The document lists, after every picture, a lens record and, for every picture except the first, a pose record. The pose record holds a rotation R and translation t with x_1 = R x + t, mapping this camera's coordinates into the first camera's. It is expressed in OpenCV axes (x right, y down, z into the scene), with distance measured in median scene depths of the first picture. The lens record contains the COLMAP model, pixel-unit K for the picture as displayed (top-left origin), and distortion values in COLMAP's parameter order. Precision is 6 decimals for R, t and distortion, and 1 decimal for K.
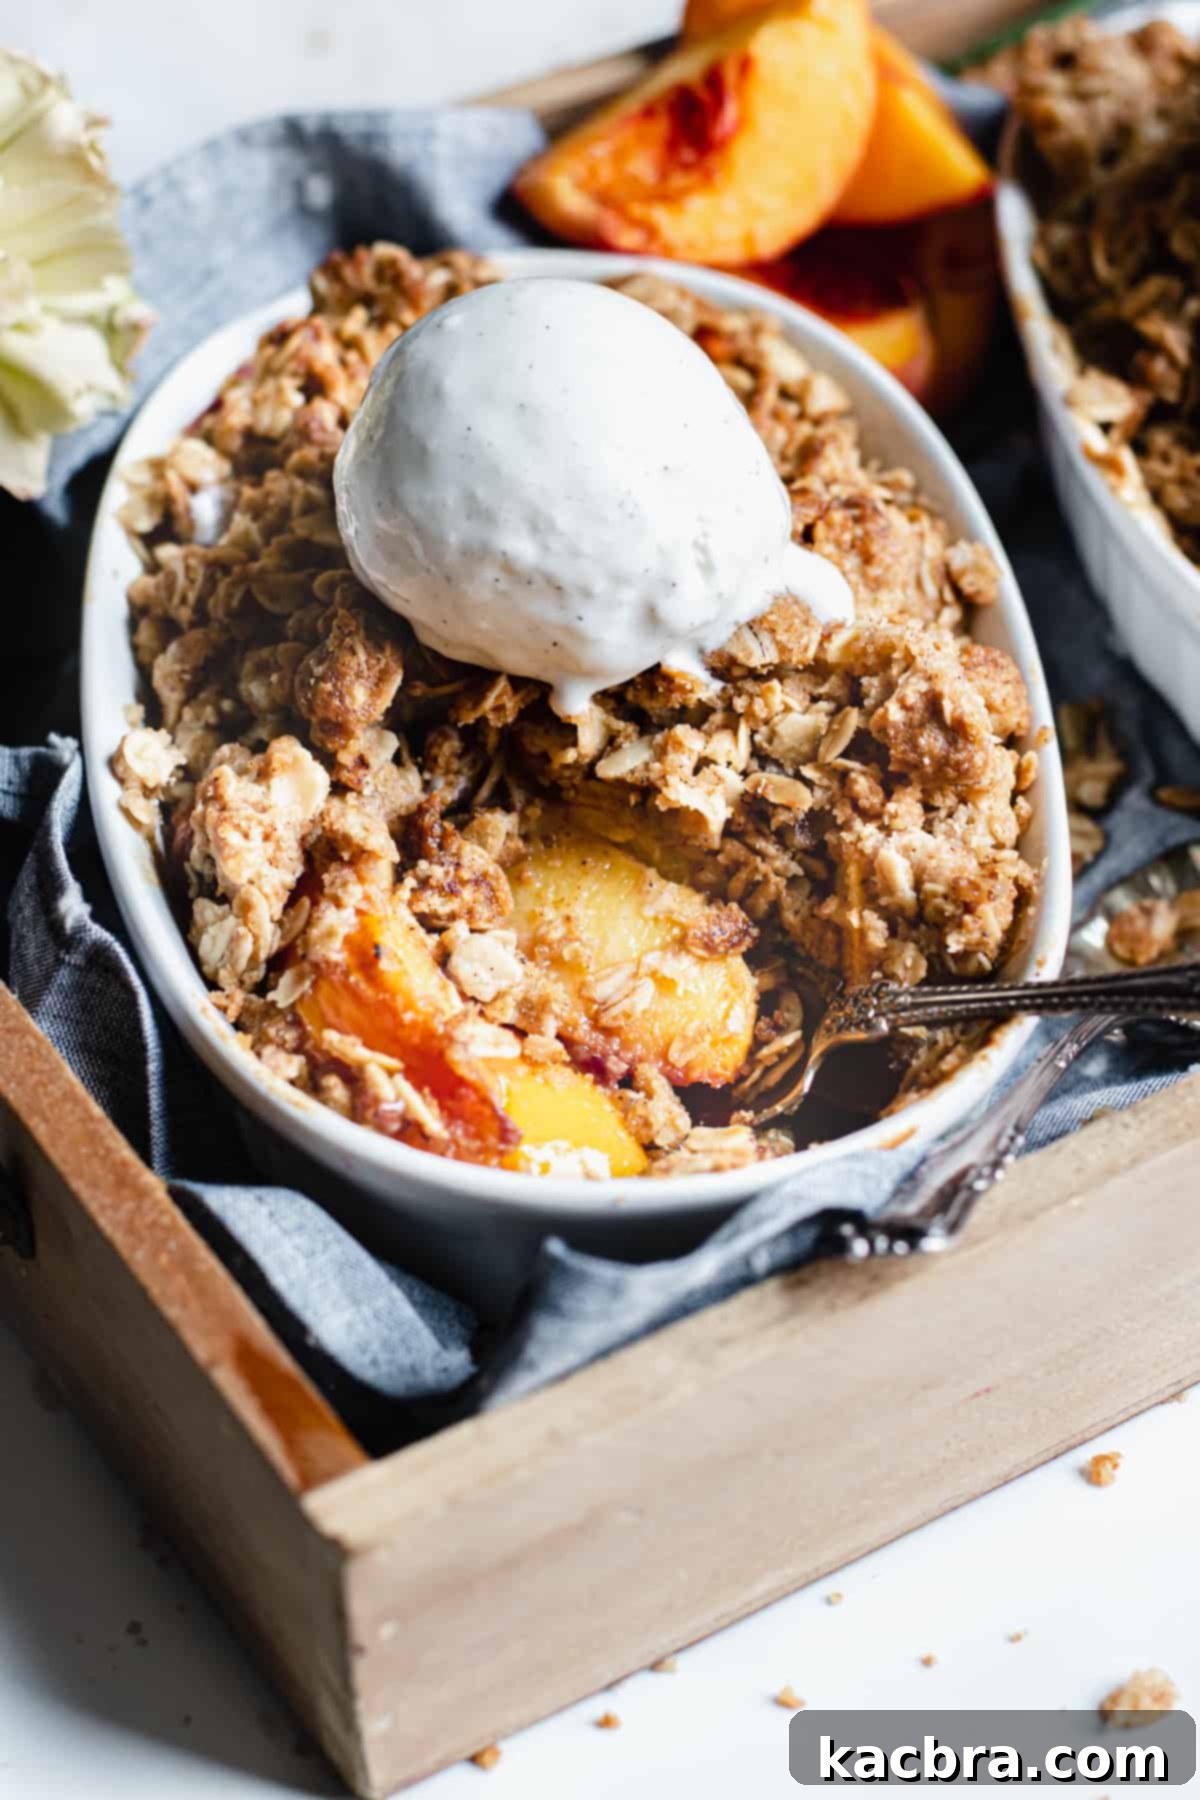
lens RADIAL K [[3087.1, 0, 600.0], [0, 3087.1, 900.0], [0, 0, 1]] dist [-1.028547, 4.038762]
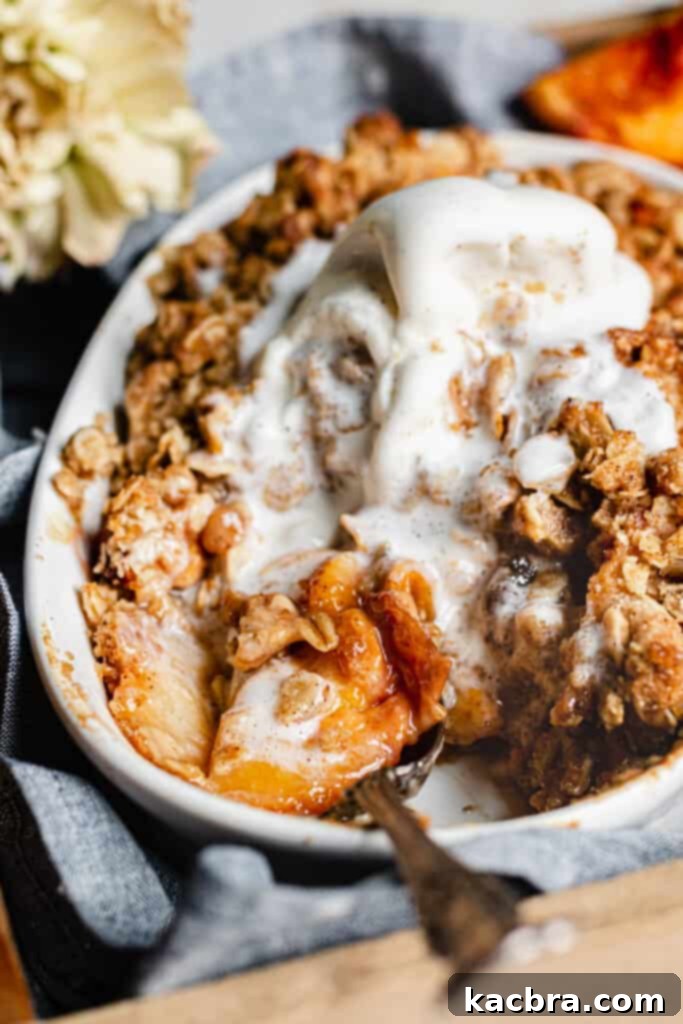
lens RADIAL K [[1756.2, 0, 341.5], [0, 1756.2, 512.0], [0, 0, 1]] dist [-1.028547, 4.038762]
pose [[0.892421, 0.149643, -0.425666, 0.265765], [-0.196063, 0.978291, -0.067134, 0.010807], [0.406379, 0.143369, 0.902387, 0.345543]]
